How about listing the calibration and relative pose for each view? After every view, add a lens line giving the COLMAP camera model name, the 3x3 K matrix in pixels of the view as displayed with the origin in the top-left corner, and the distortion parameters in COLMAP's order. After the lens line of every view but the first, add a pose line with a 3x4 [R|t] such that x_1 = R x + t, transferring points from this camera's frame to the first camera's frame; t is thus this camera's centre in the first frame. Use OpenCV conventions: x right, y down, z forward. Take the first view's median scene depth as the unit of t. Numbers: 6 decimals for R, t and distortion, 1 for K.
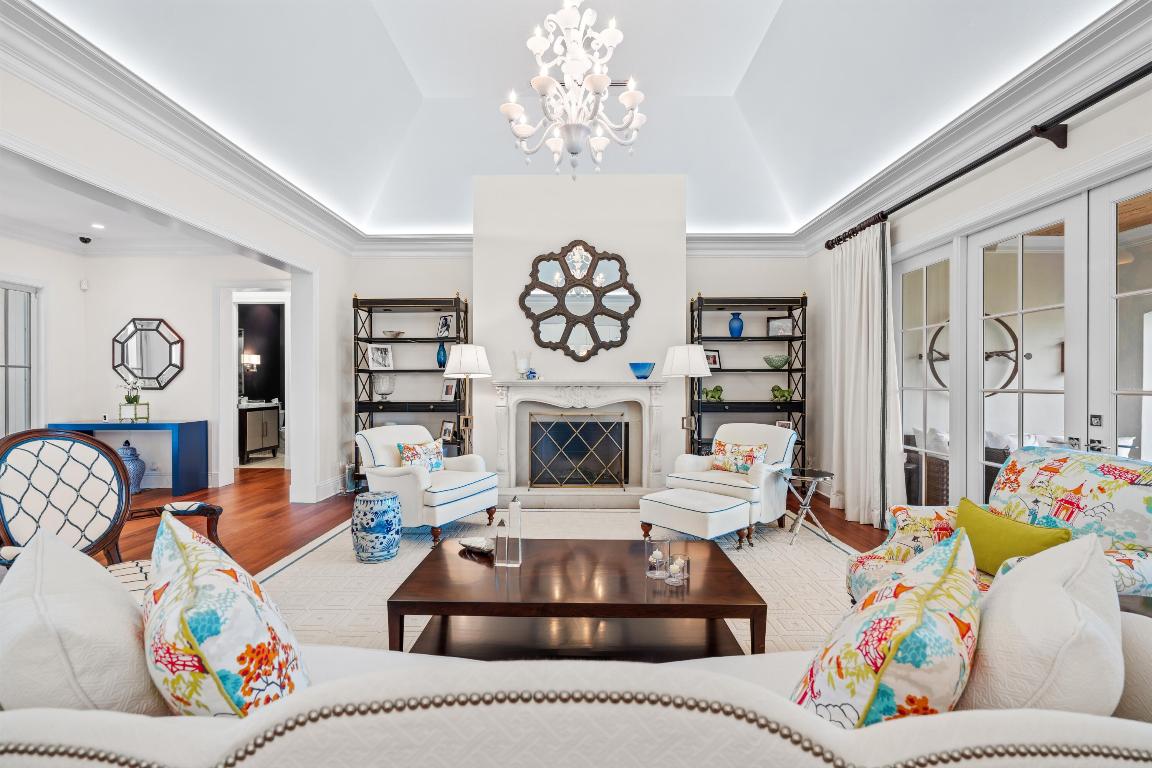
lens RADIAL K [[514.0, 0, 578.8], [0, 514.0, 392.5], [0, 0, 1]] dist [-0.001273, -0.000115]
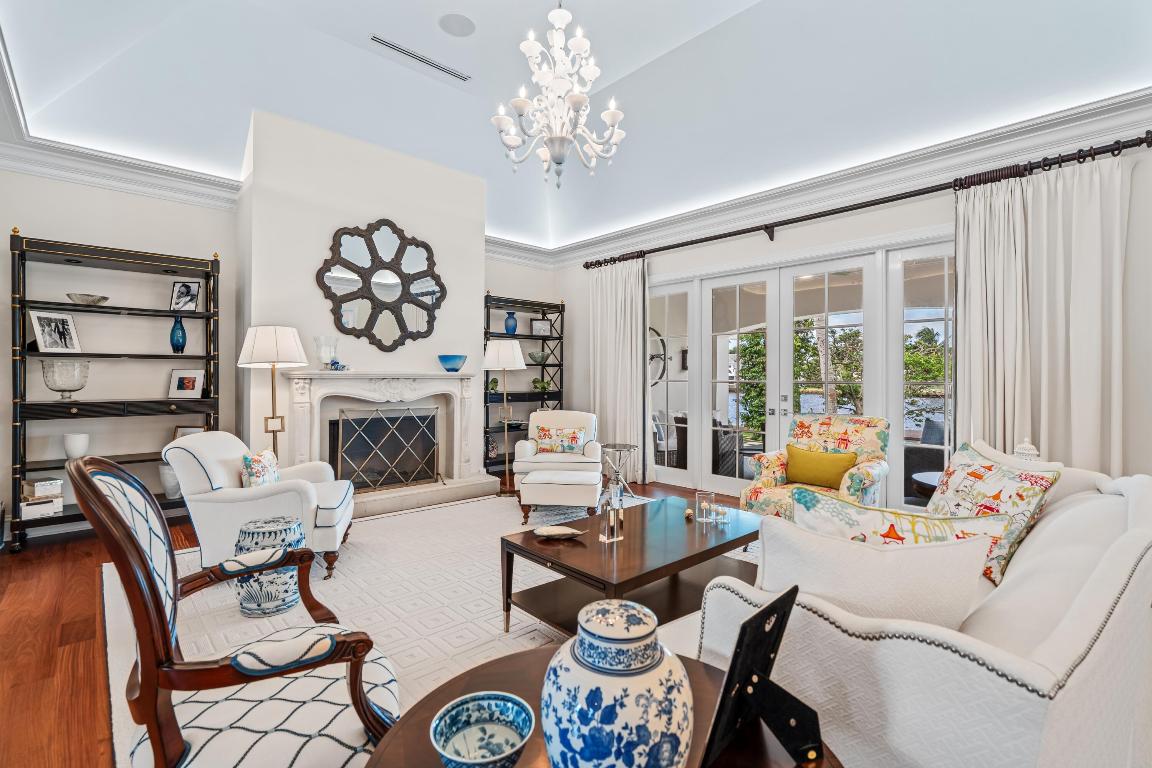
lens RADIAL K [[519.4, 0, 580.4], [0, 519.4, 377.7], [0, 0, 1]] dist [-0.000674, 0.000218]
pose [[0.732171, 0.001667, 0.681119, -0.376794], [0.007027, 0.999925, -0.010001, -0.001799], [-0.681085, 0.012108, 0.732104, 0.086591]]
